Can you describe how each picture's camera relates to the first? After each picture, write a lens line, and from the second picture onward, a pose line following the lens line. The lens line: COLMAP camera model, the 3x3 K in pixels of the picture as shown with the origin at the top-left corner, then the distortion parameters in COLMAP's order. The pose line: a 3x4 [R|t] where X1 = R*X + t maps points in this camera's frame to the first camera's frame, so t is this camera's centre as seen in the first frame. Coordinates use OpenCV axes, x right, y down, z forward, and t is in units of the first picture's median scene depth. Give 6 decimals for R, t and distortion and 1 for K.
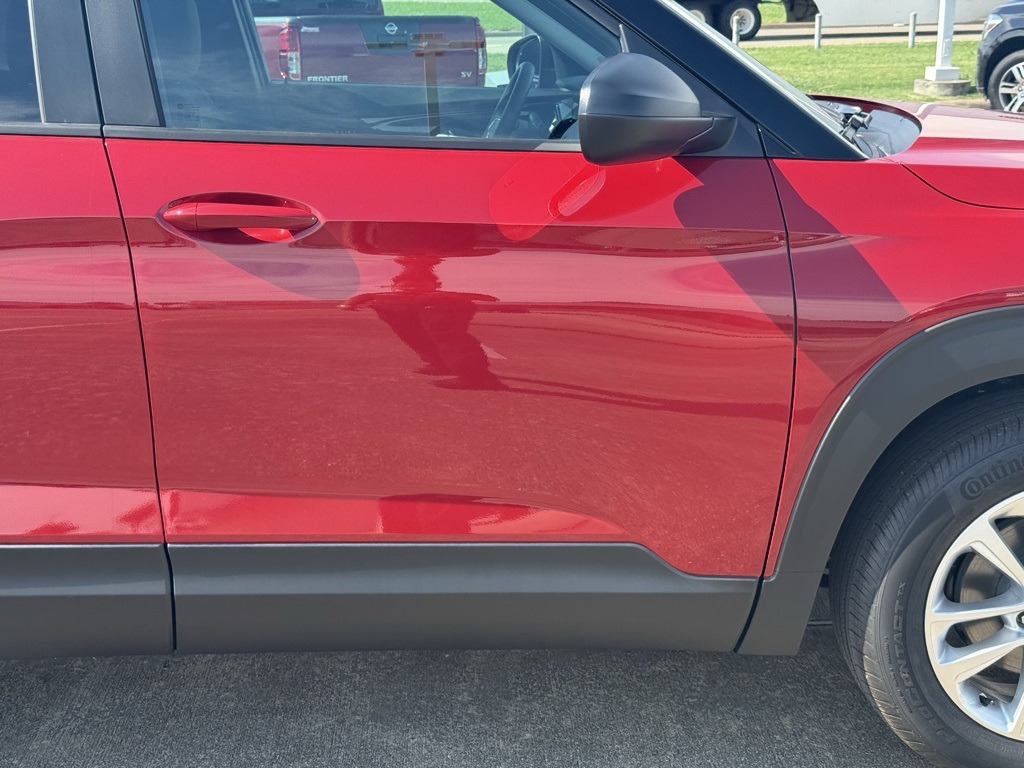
lens RADIAL K [[1421.0, 0, 534.9], [0, 1421.0, 387.8], [0, 0, 1]] dist [0.166369, -0.309726]
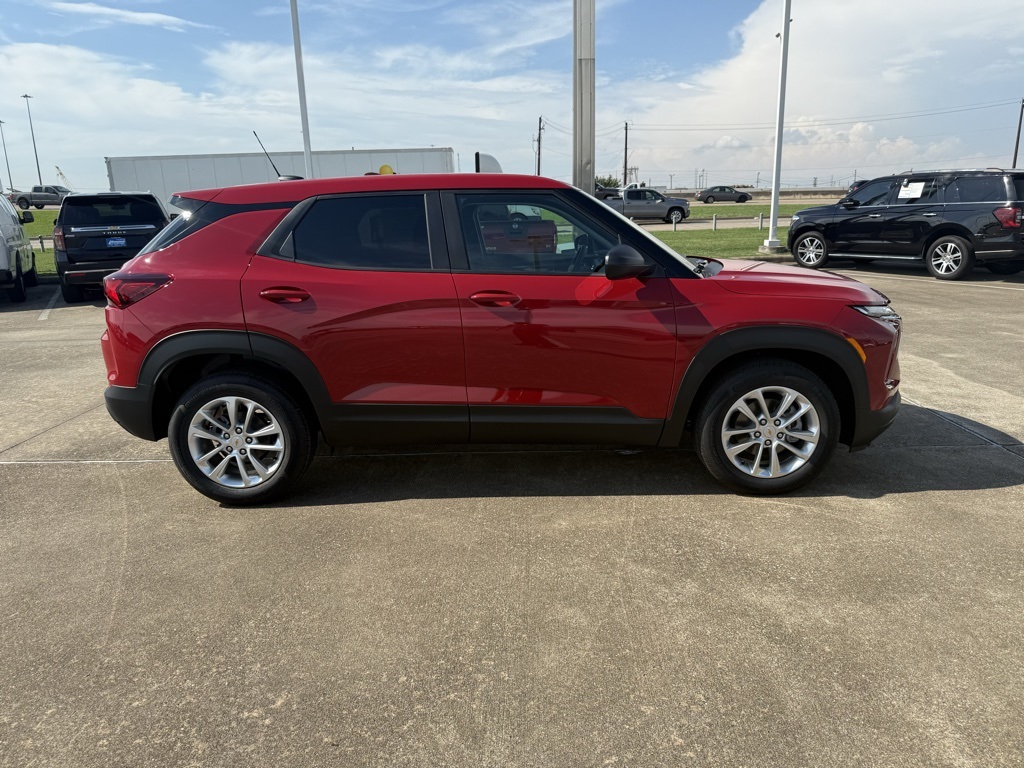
lens RADIAL K [[715.1, 0, 512.0], [0, 715.1, 384.0], [0, 0, 1]] dist [0.068107, -0.101810]
pose [[0.996261, 0.006182, -0.086170, -0.030881], [-0.008070, 0.999735, -0.021572, 0.093493], [0.086013, 0.022187, 0.996047, -0.503929]]
